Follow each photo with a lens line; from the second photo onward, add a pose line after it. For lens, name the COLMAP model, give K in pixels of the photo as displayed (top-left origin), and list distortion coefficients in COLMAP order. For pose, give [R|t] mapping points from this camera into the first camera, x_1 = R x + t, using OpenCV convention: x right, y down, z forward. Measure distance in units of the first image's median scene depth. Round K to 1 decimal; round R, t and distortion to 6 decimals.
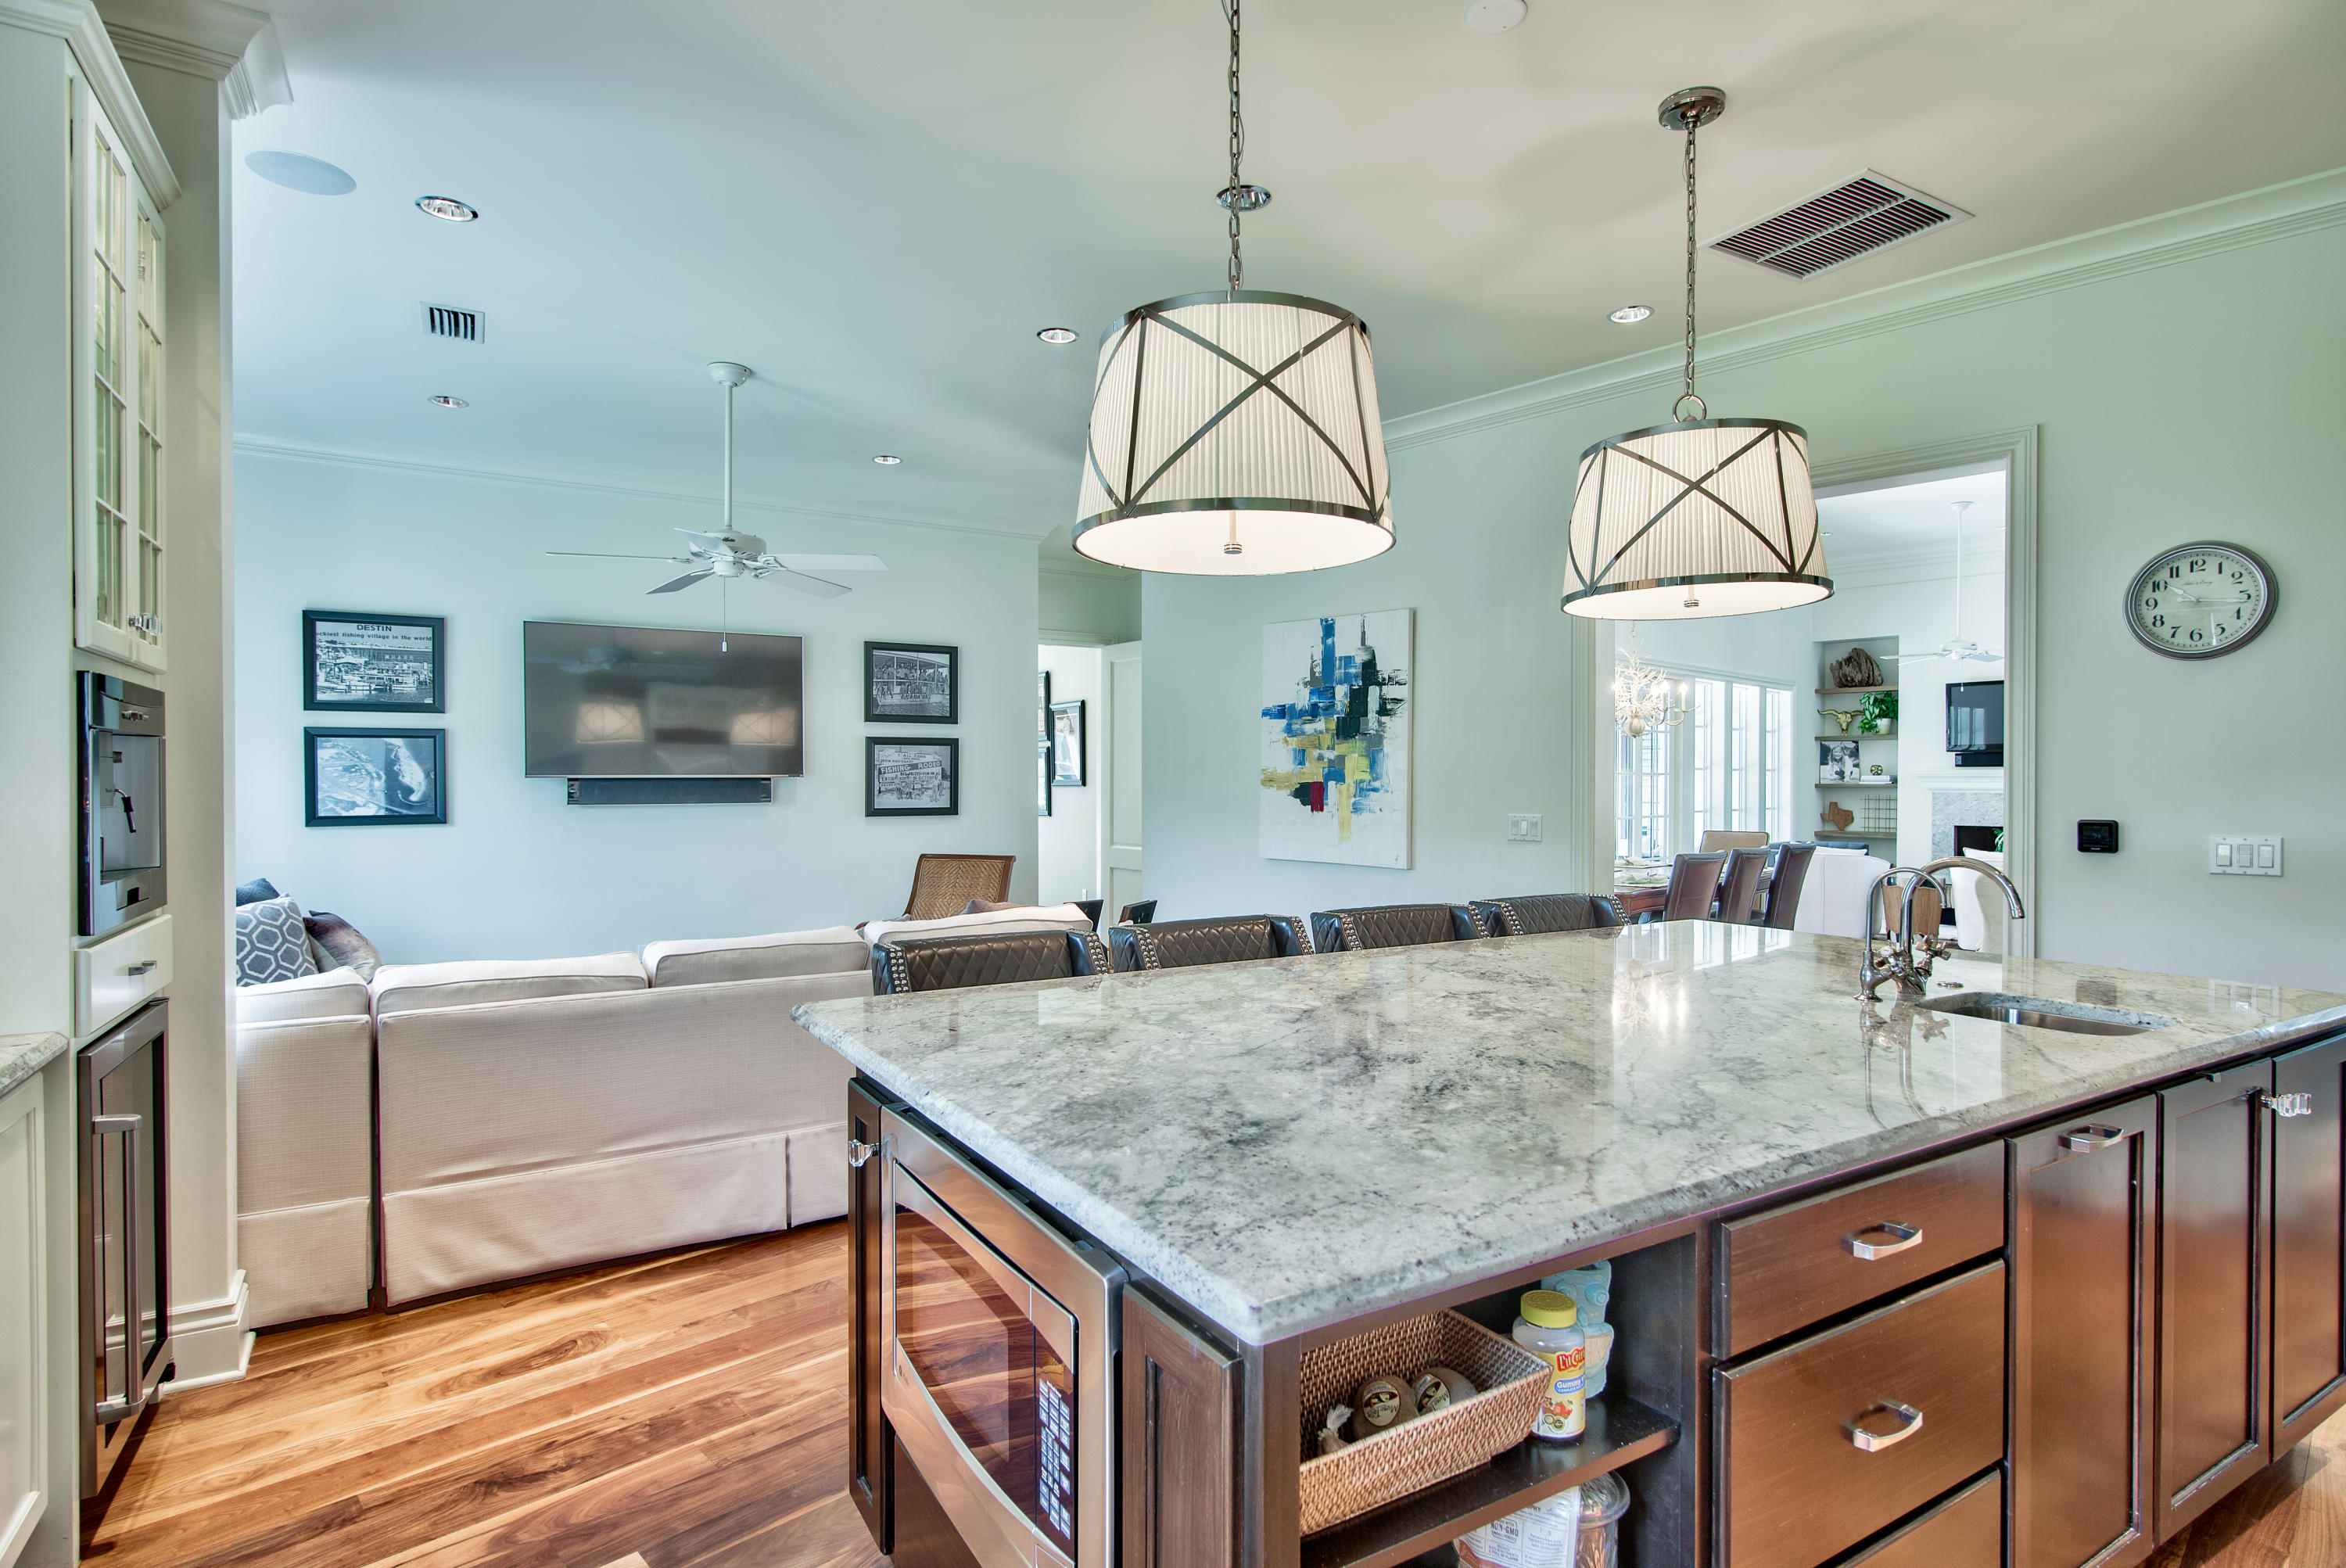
lens RADIAL K [[1228.7, 0, 1192.8], [0, 1228.7, 784.1], [0, 0, 1]] dist [0.044958, 0.000584]
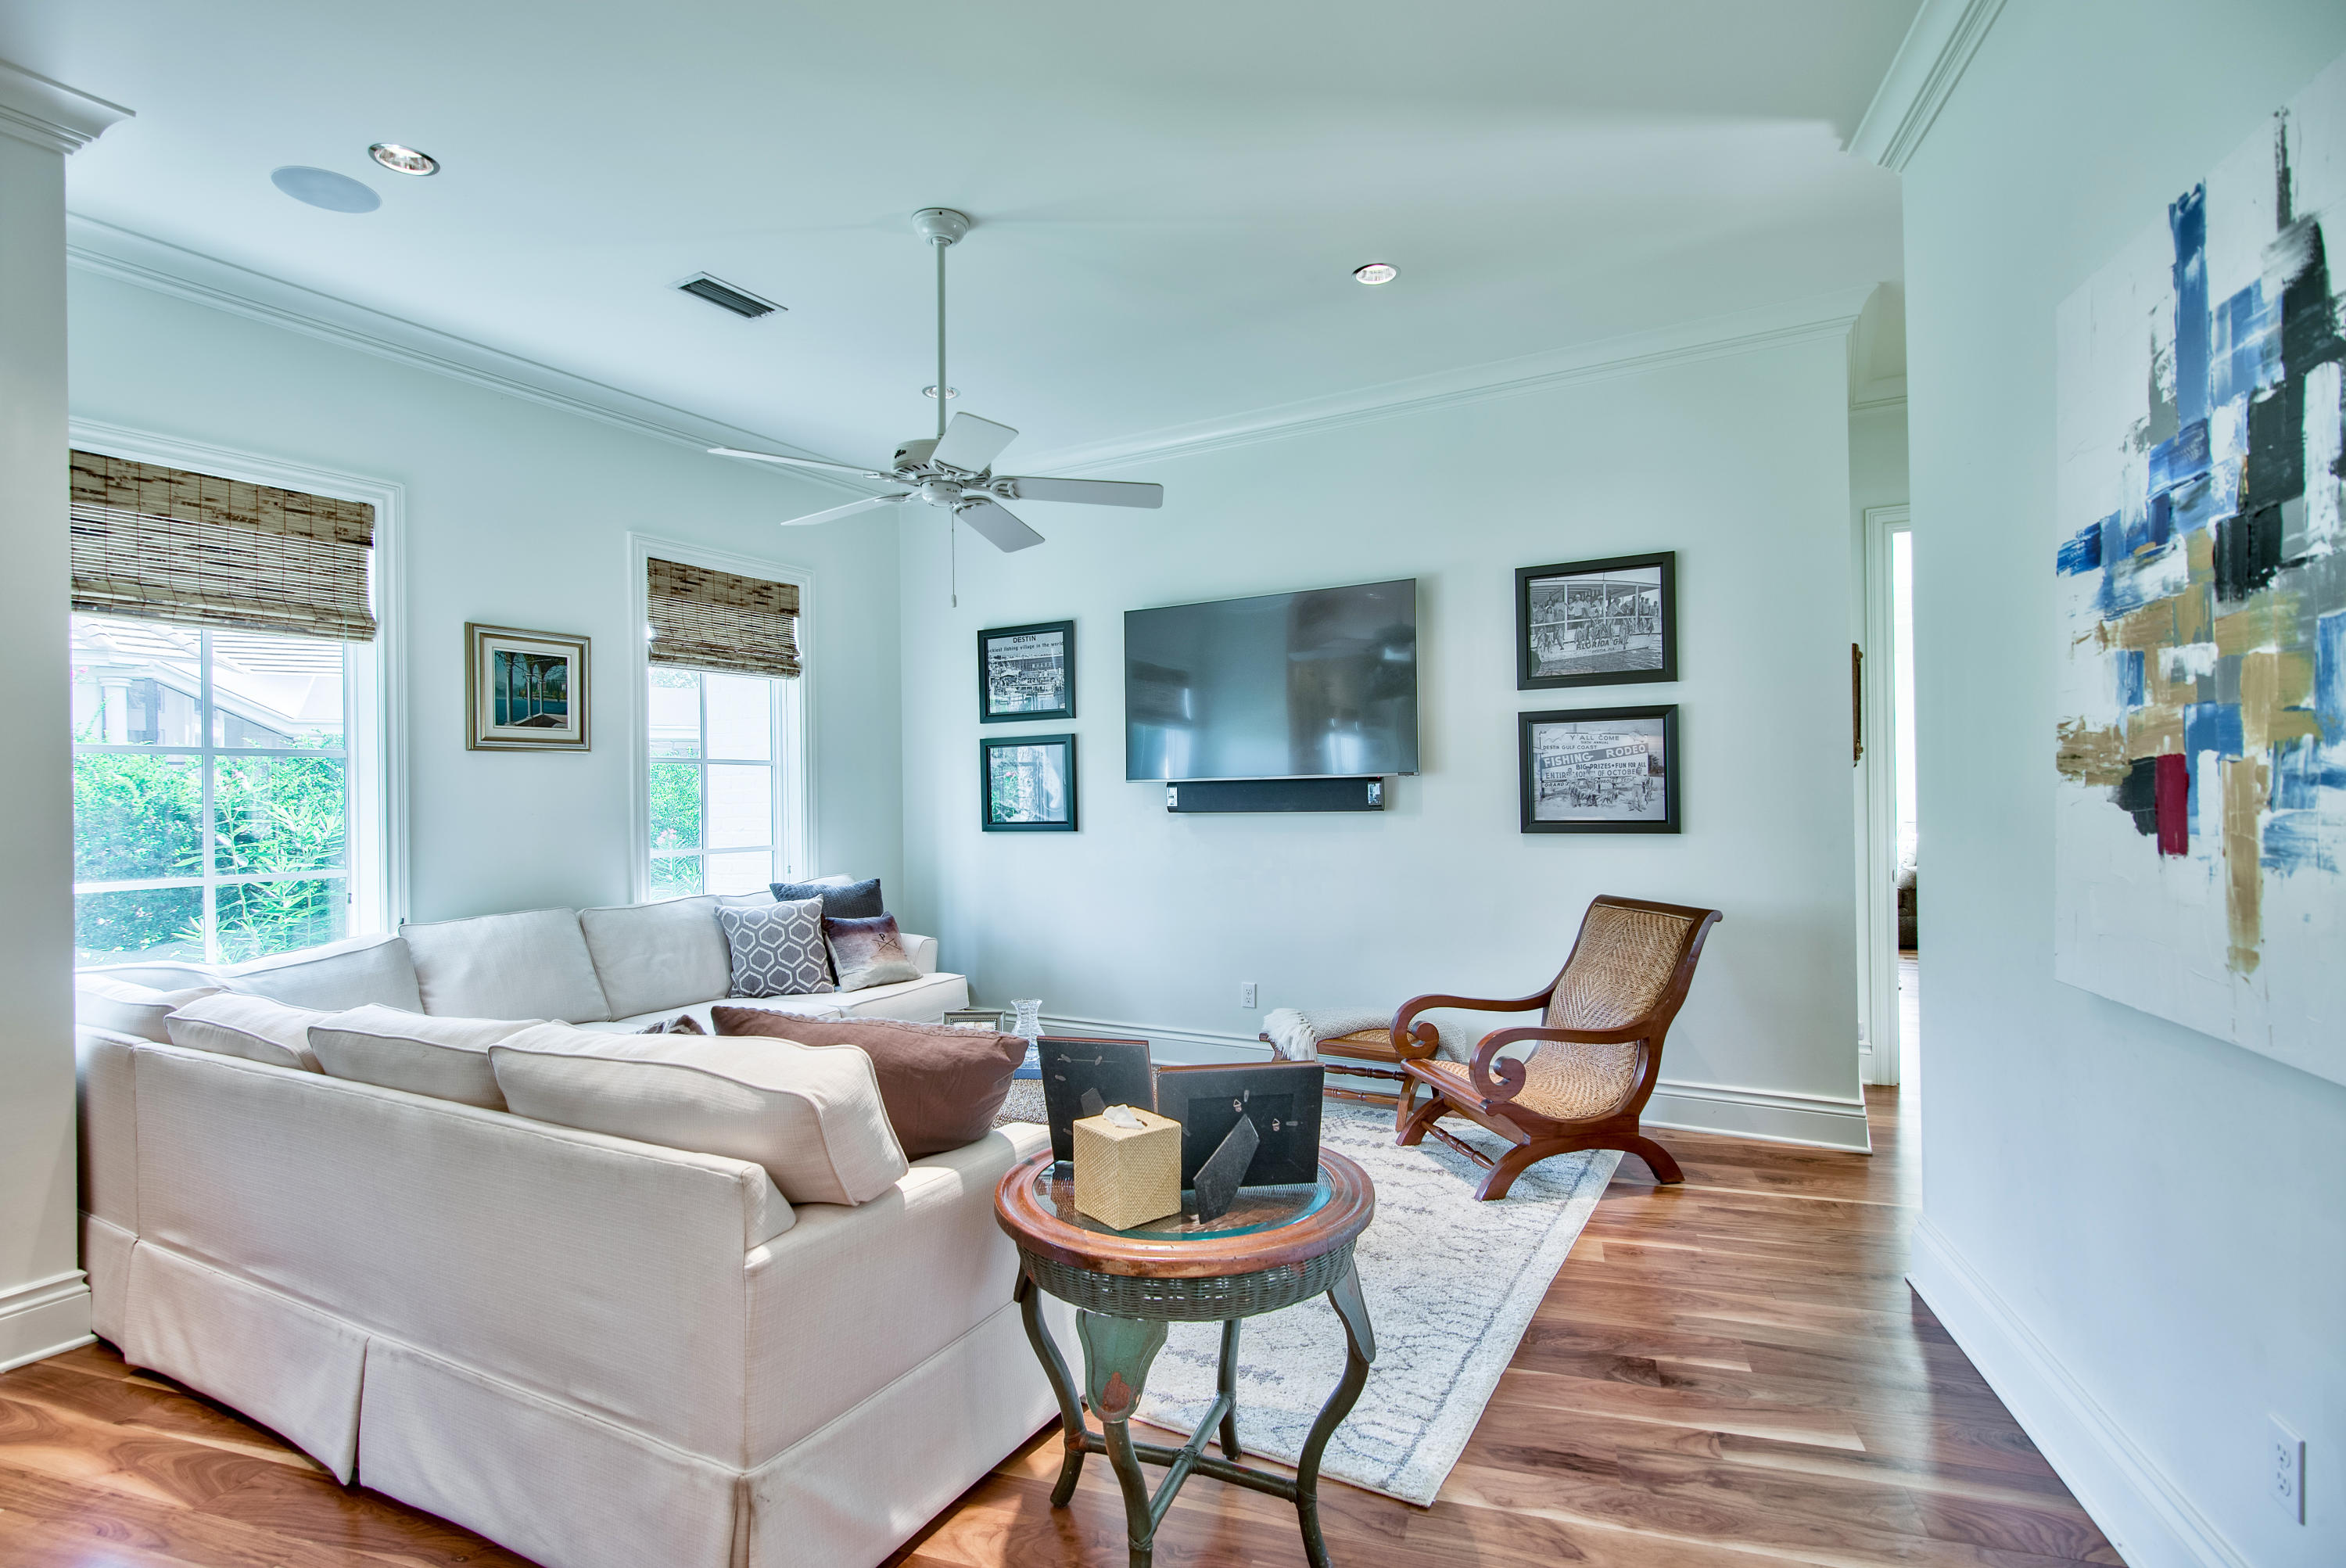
lens RADIAL K [[1172.6, 0, 1048.5], [0, 1172.6, 787.3], [0, 0, 1]] dist [-0.008085, 0.001023]
pose [[0.464555, -0.012303, -0.885459, 0.202823], [0.010612, 0.999909, -0.008325, 0.005054], [0.885481, -0.005529, 0.464643, 0.565085]]
